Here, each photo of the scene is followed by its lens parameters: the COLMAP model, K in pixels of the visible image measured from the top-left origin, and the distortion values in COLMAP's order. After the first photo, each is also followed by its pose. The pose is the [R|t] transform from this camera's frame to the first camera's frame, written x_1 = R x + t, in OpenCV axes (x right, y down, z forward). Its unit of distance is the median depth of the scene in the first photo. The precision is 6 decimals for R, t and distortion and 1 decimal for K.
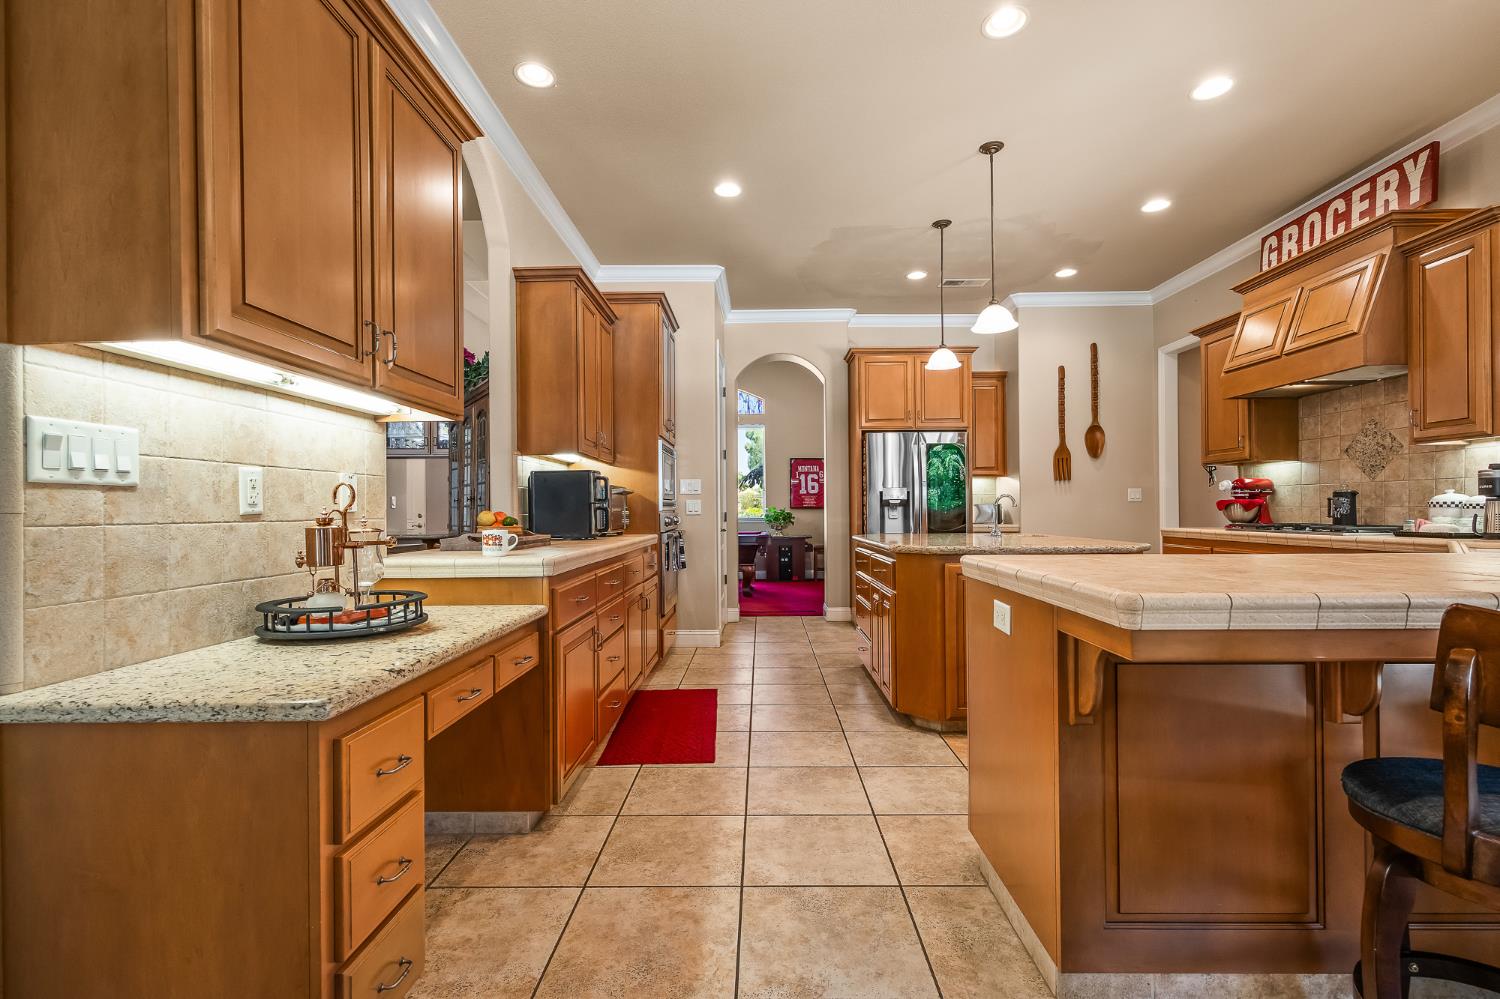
lens RADIAL K [[672.8, 0, 749.9], [0, 672.8, 505.1], [0, 0, 1]] dist [-0.000214, -0.000175]
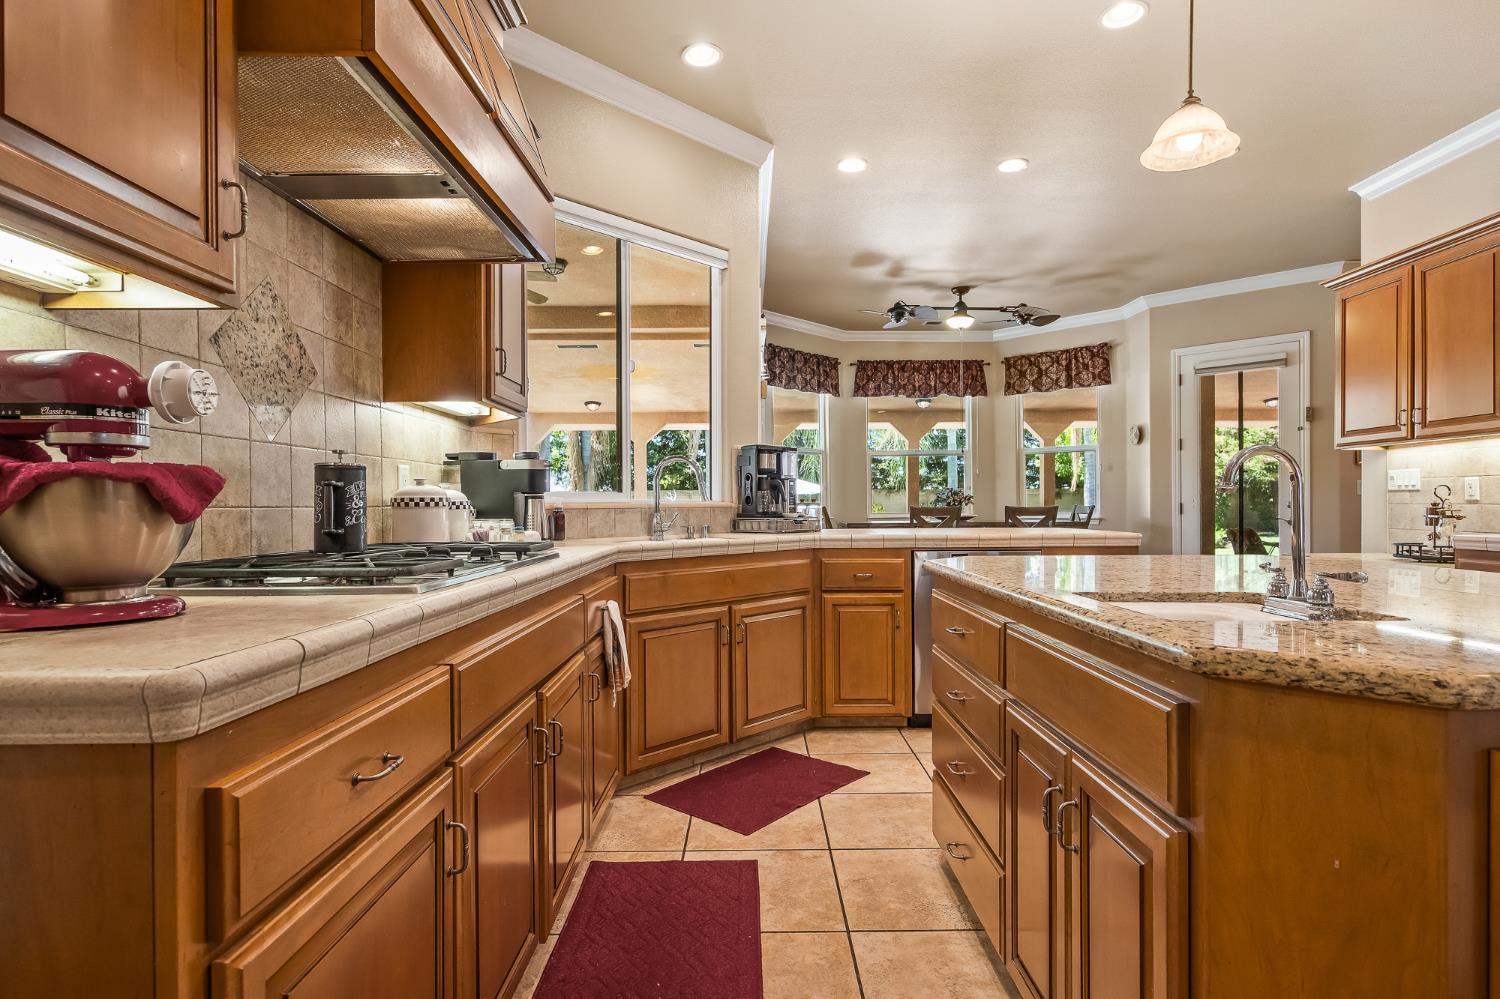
lens RADIAL K [[765.4, 0, 756.9], [0, 765.4, 505.1], [0, 0, 1]] dist [-0.000253, 0.000013]
pose [[-0.999777, 0.011352, -0.017802, 0.632800], [0.011470, 0.999913, -0.006549, 0.007624], [0.017726, -0.006752, -0.999820, 1.409647]]
